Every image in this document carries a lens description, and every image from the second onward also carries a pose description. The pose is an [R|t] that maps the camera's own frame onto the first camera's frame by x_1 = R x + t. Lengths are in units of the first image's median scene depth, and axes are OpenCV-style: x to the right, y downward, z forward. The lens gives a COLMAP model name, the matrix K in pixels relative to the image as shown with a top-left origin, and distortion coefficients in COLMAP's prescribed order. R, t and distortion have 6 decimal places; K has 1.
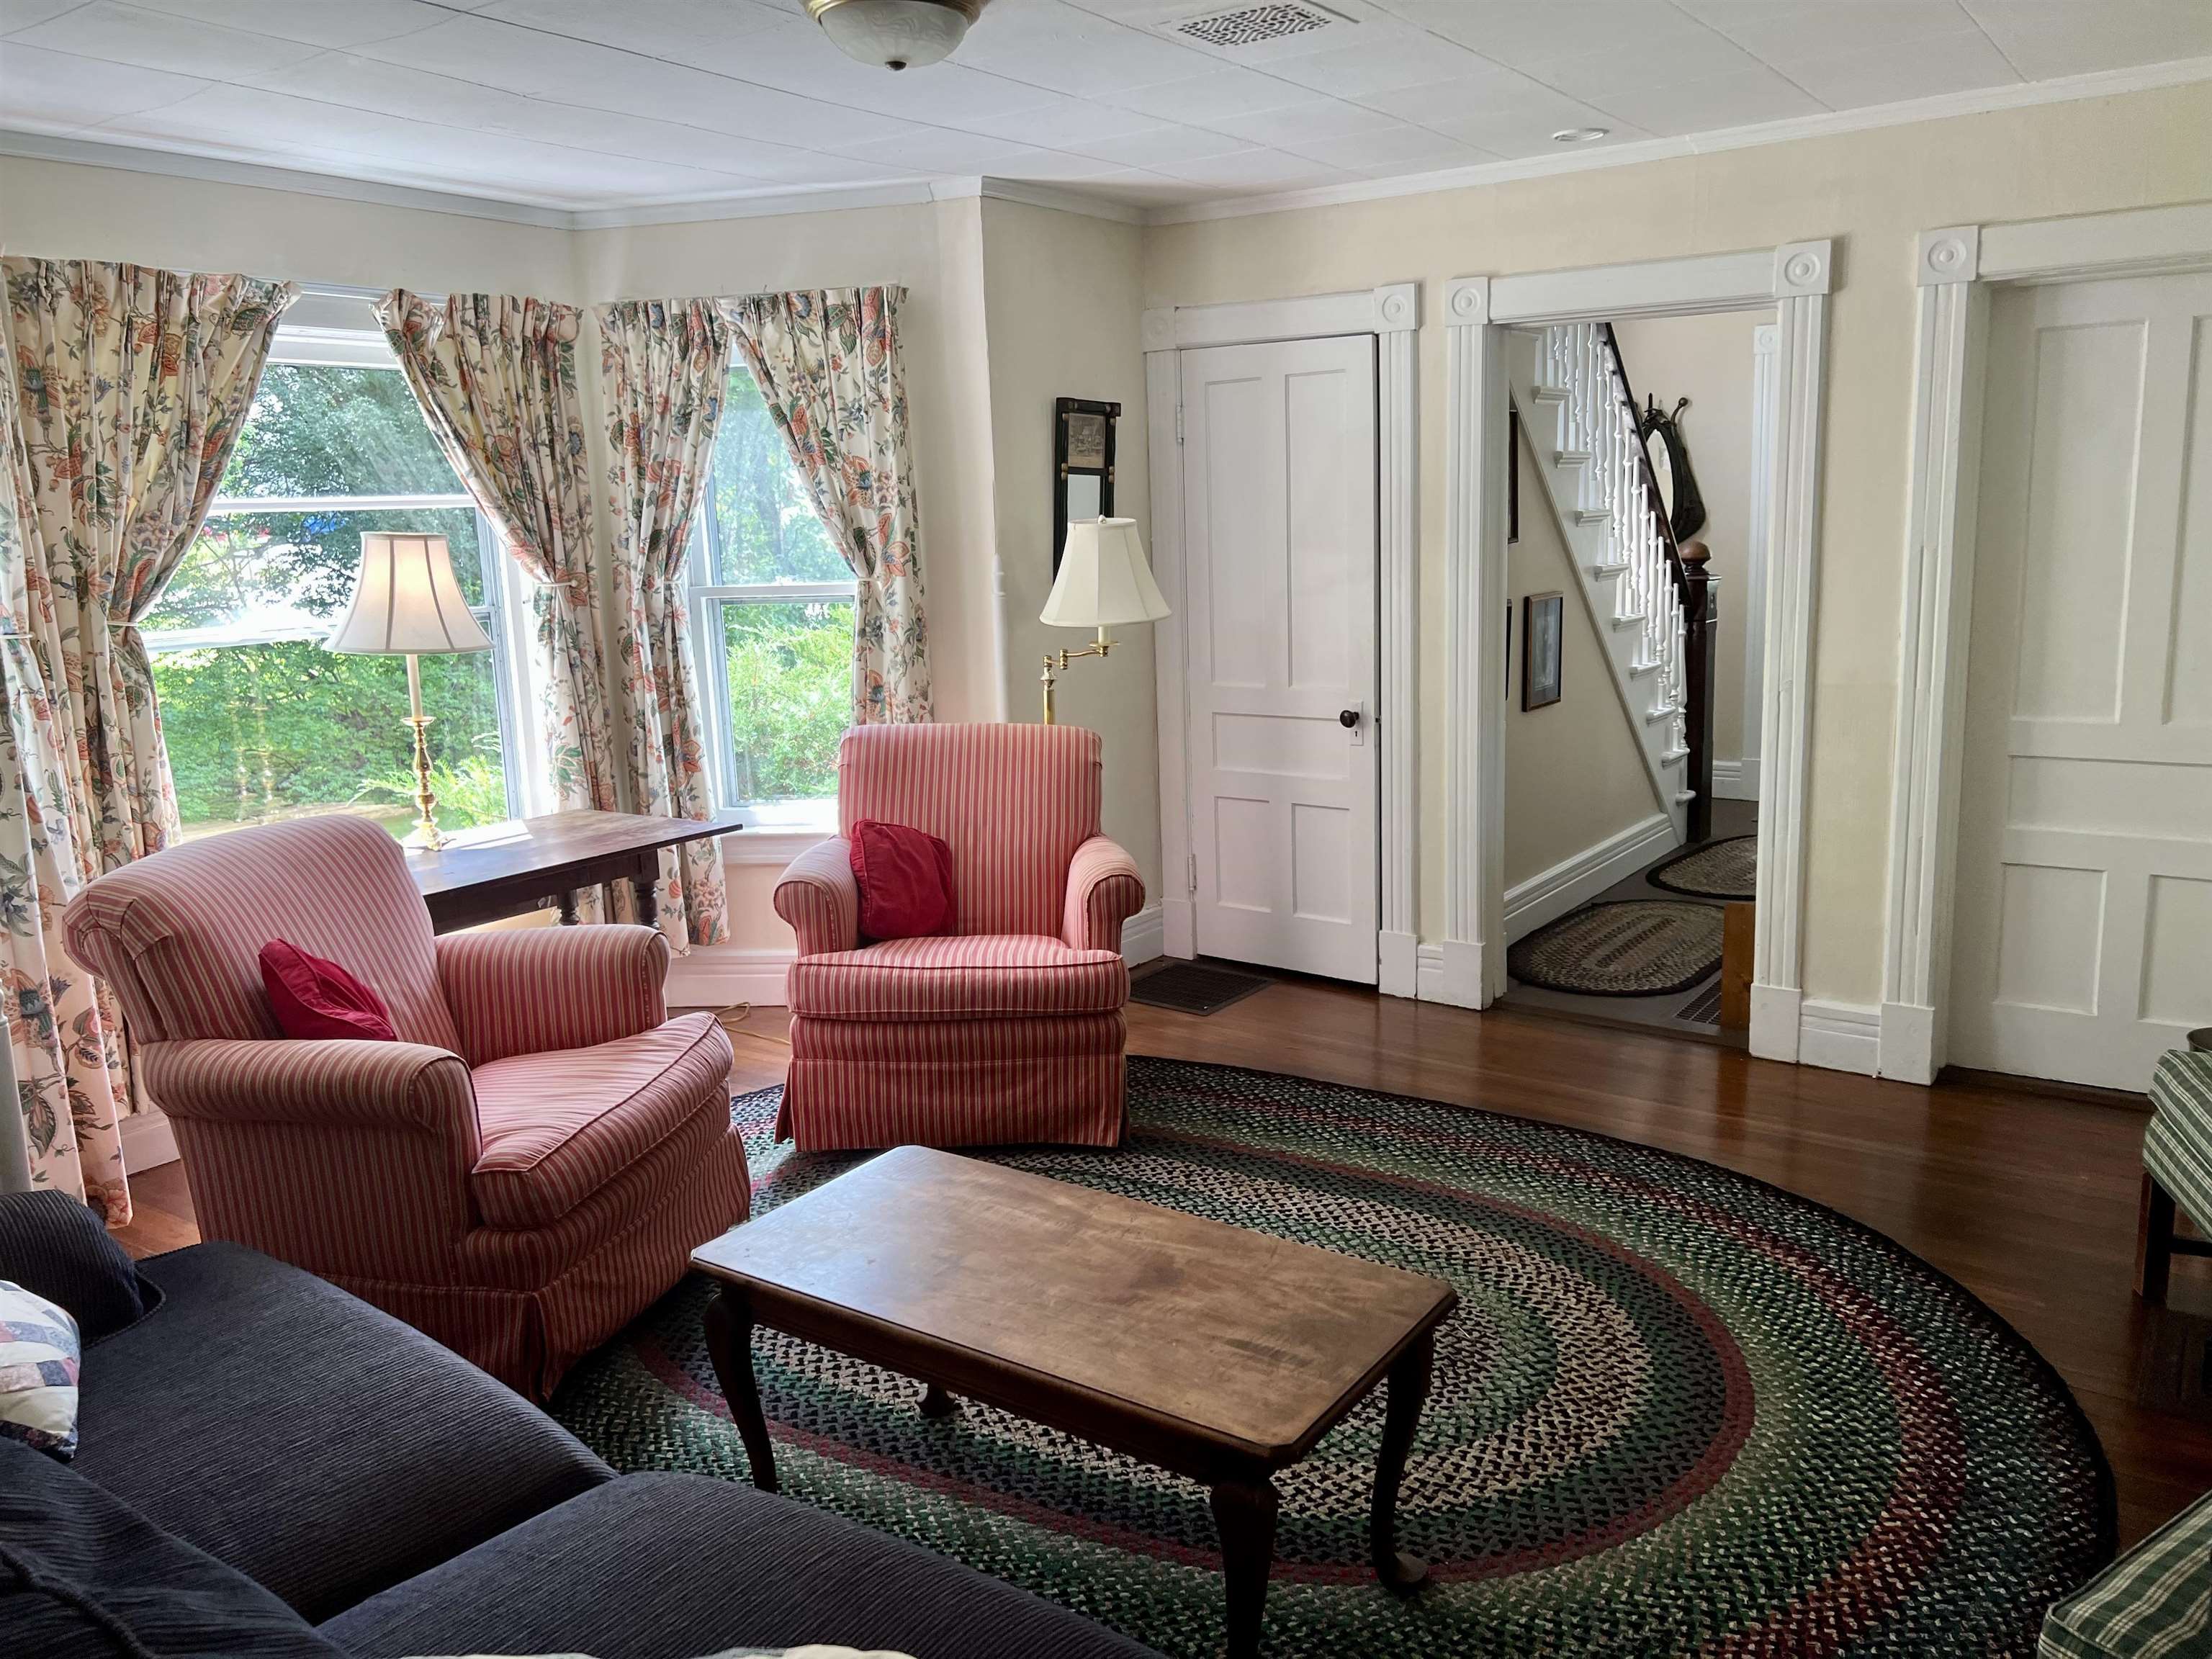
lens RADIAL K [[1694.3, 0, 1106.0], [0, 1694.3, 829.5], [0, 0, 1]] dist [0.110165, -0.190576]
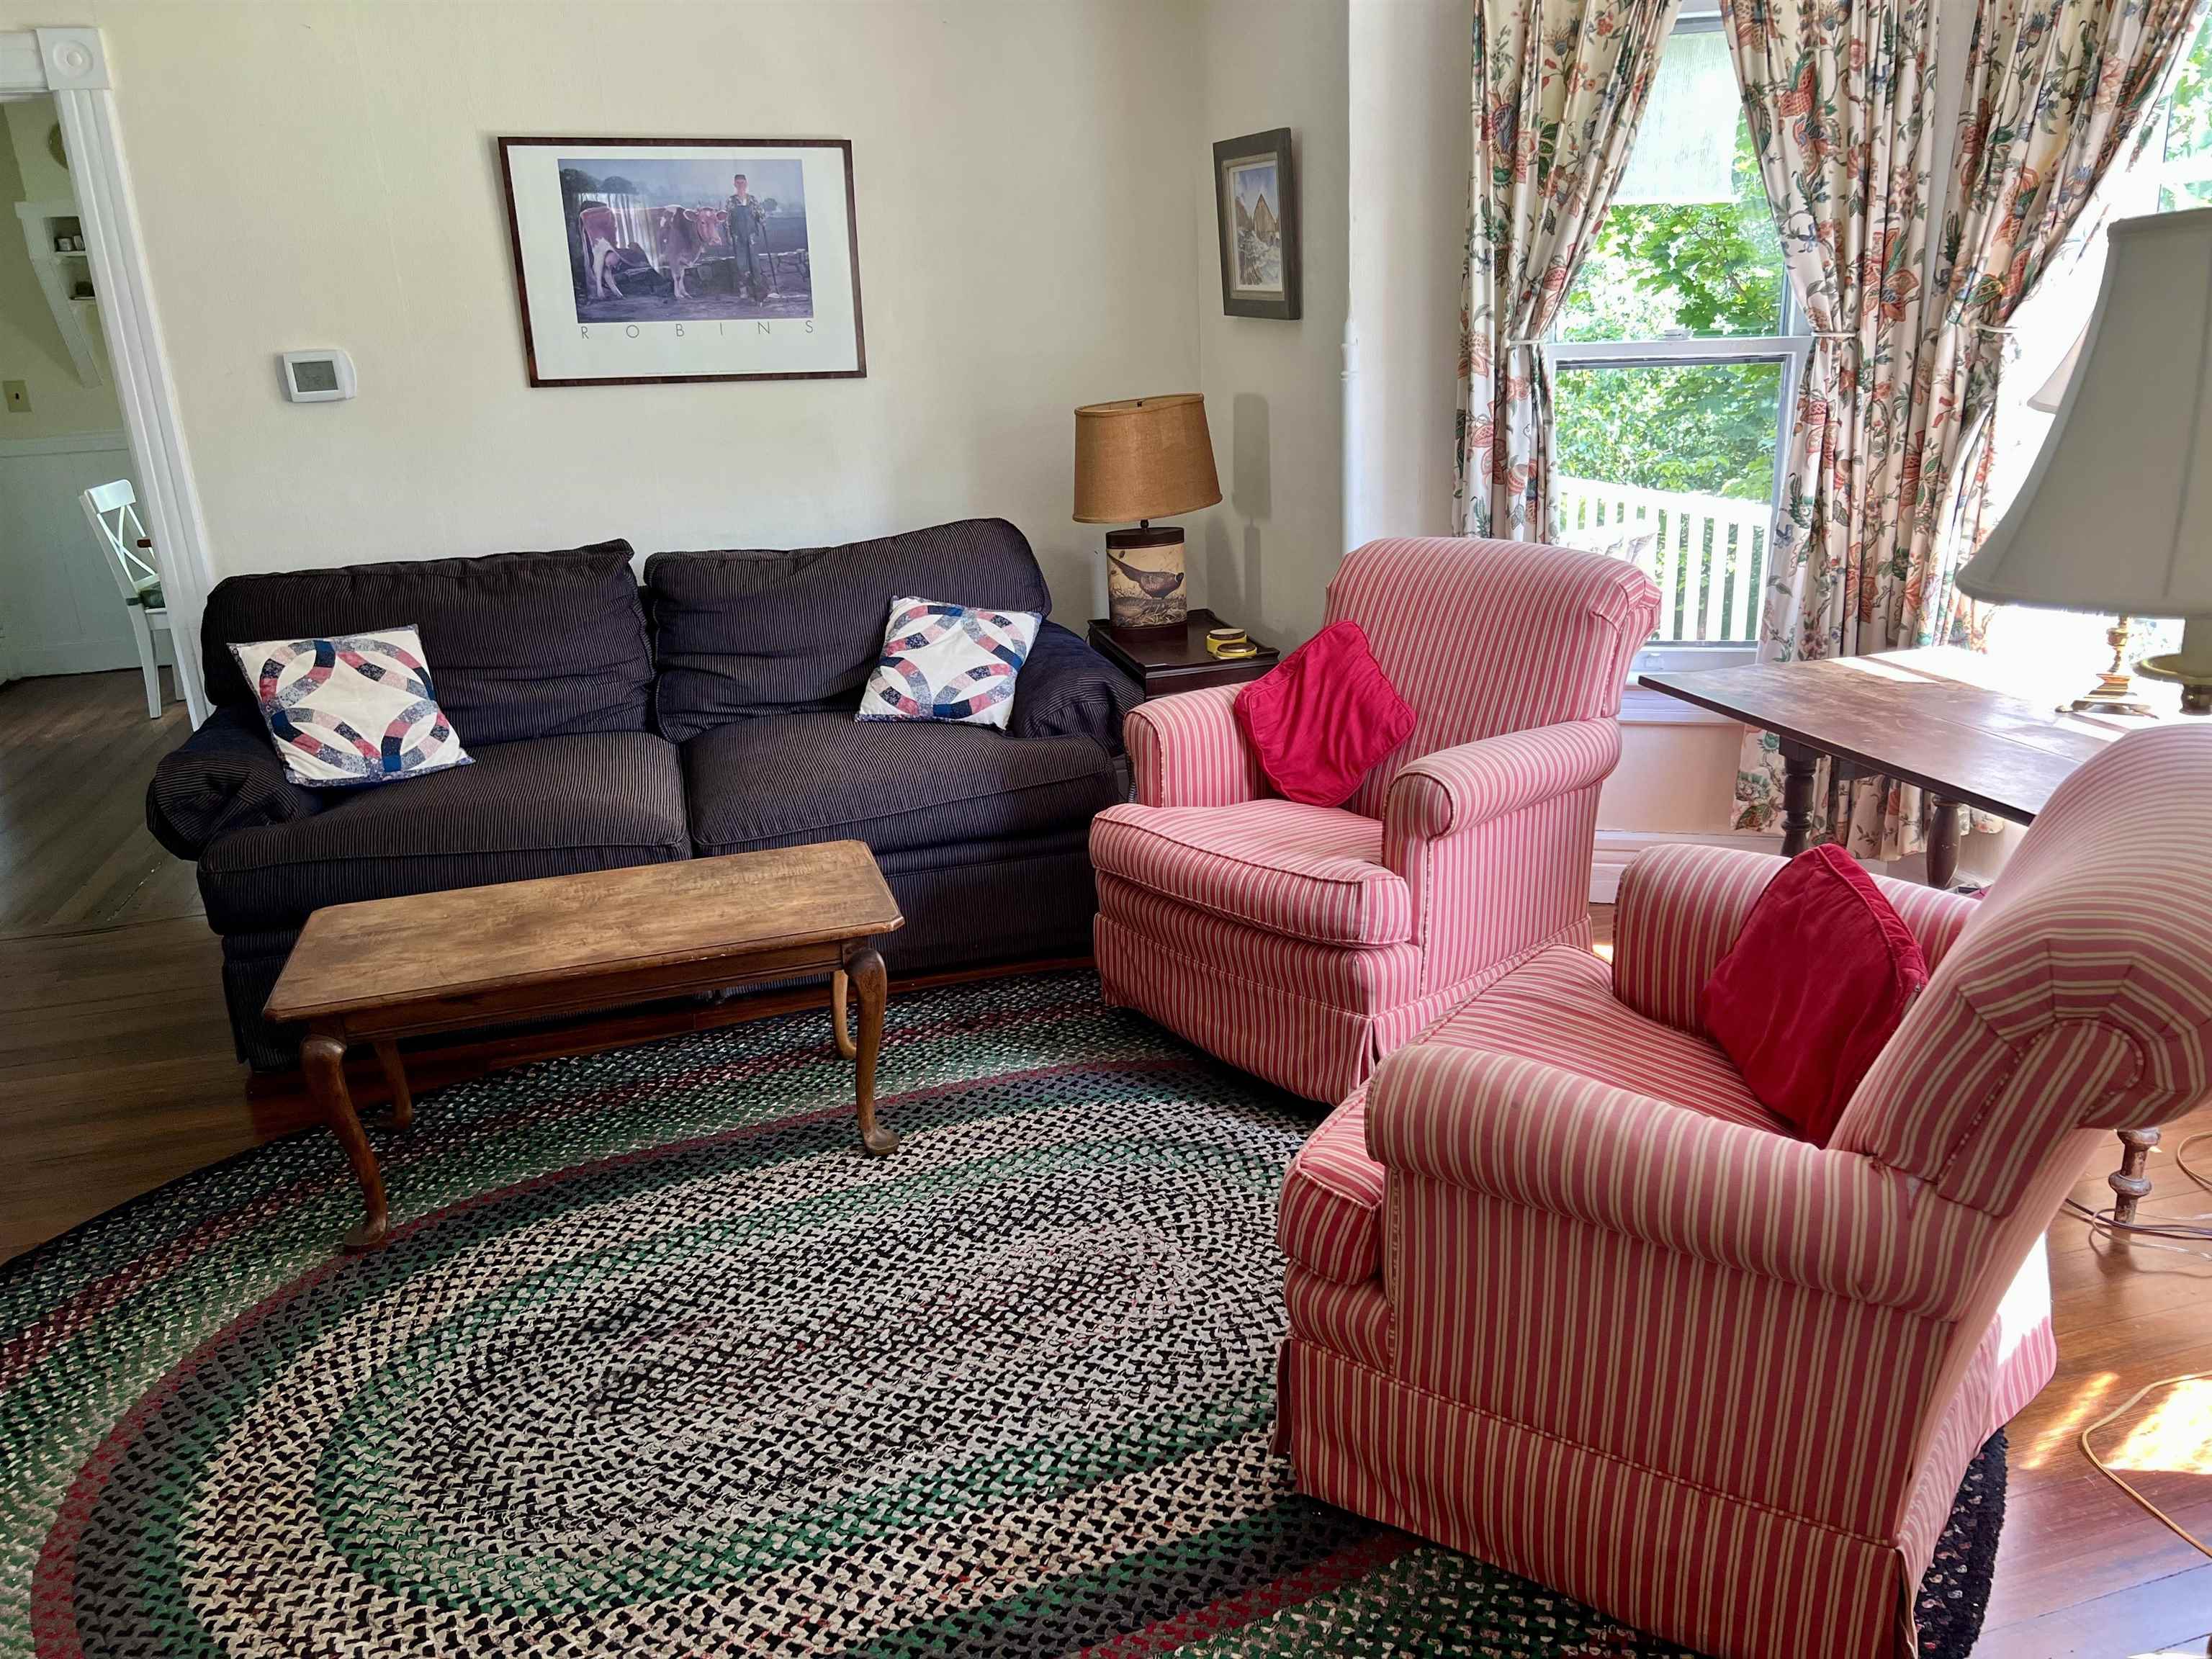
lens RADIAL K [[1576.5, 0, 1106.0], [0, 1576.5, 829.5], [0, 0, 1]] dist [0.032855, -0.034353]
pose [[-0.613723, 0.300067, -0.730276, 0.490567], [-0.097082, 0.889260, 0.446981, -0.305179], [0.783530, 0.345219, -0.516628, 1.598155]]
